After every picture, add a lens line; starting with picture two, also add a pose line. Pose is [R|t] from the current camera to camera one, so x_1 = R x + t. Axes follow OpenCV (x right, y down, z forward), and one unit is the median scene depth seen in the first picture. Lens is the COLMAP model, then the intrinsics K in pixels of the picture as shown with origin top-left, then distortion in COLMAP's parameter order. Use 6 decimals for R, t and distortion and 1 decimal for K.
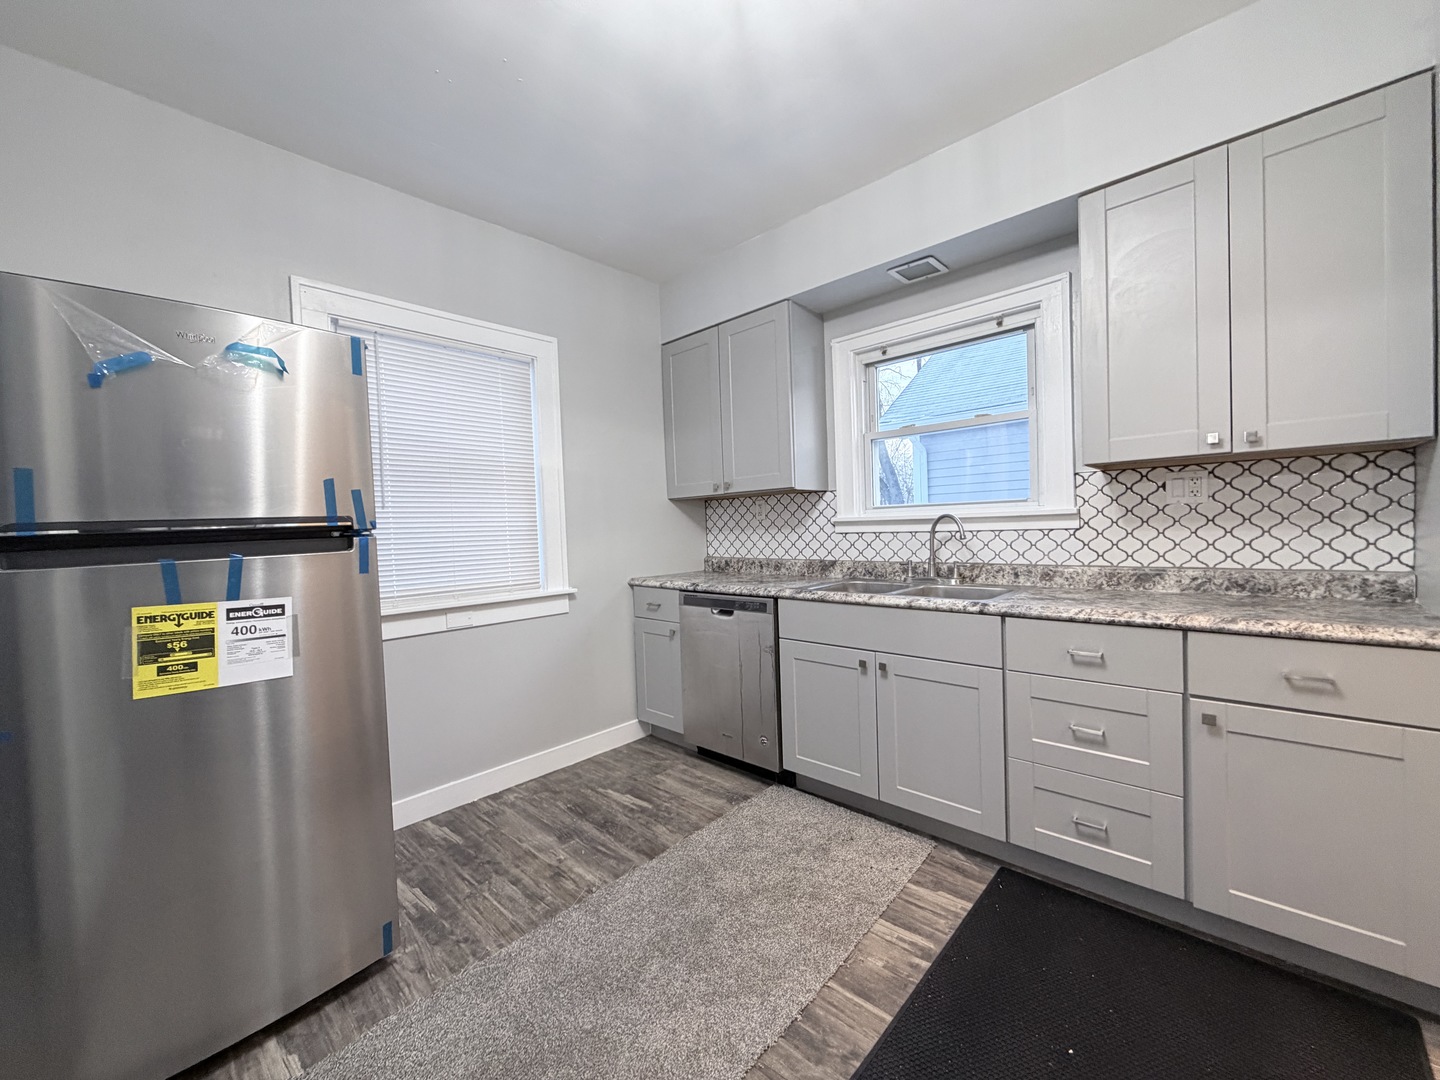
lens RADIAL K [[574.2, 0, 713.3], [0, 574.2, 540.6], [0, 0, 1]] dist [-0.001639, 0.000570]
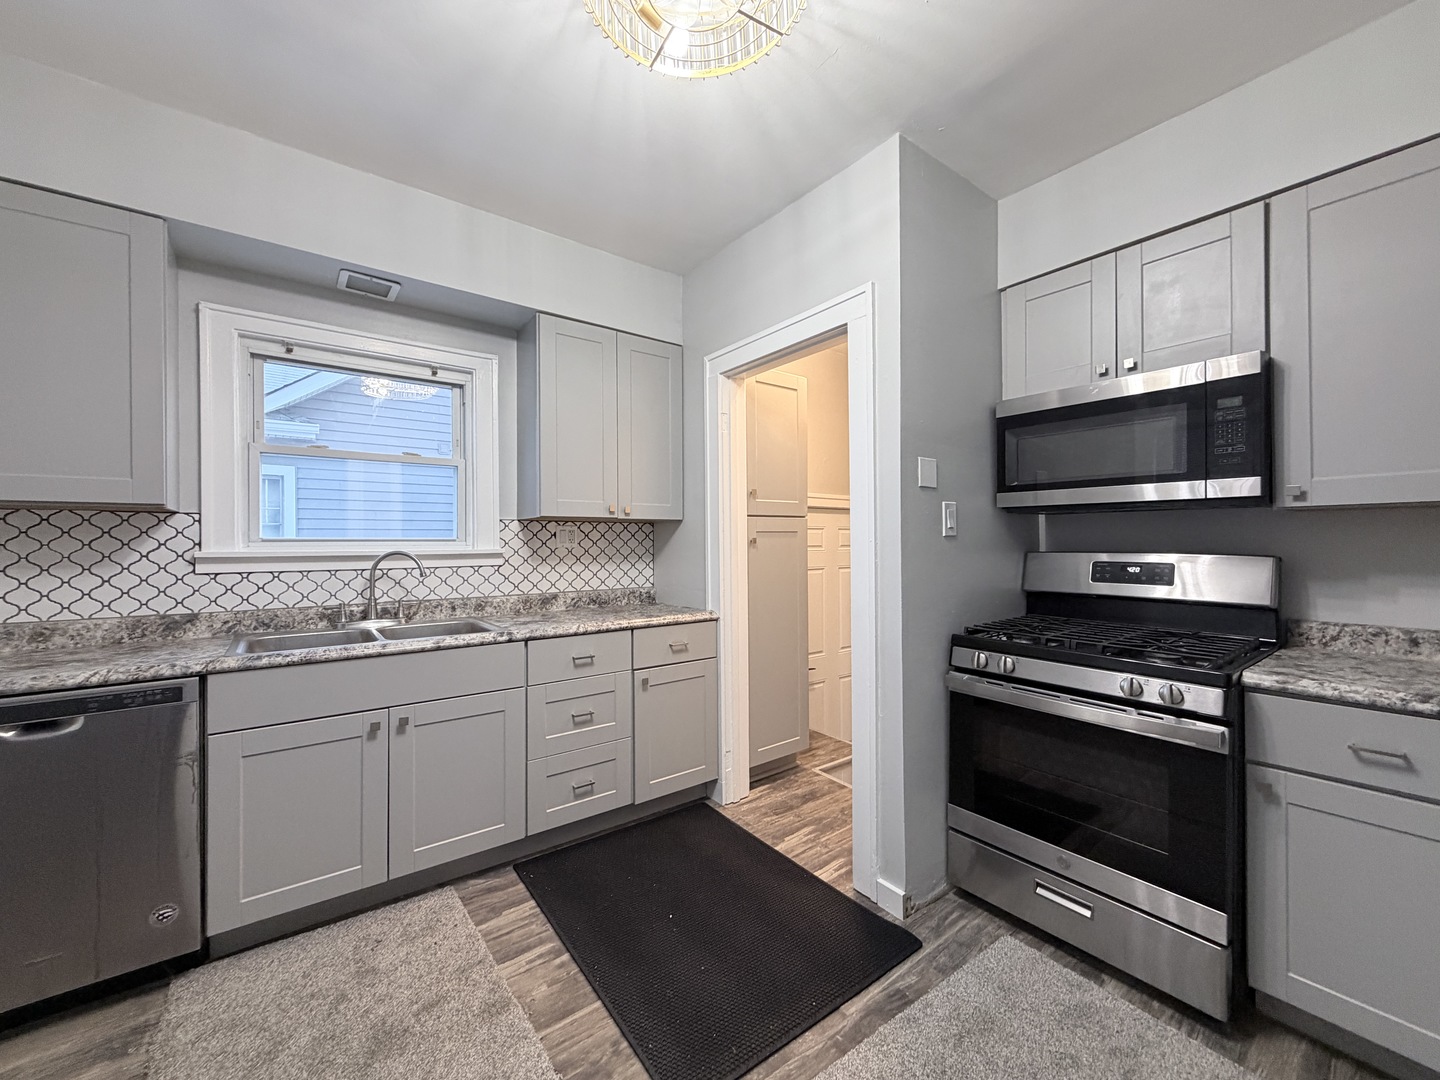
lens RADIAL K [[574.2, 0, 714.8], [0, 574.2, 540.8], [0, 0, 1]] dist [-0.001639, 0.000570]
pose [[0.163329, 0.035398, 0.985936, -0.525930], [0.024940, 0.998889, -0.039995, -0.013720], [-0.986256, 0.031122, 0.162265, 0.374148]]
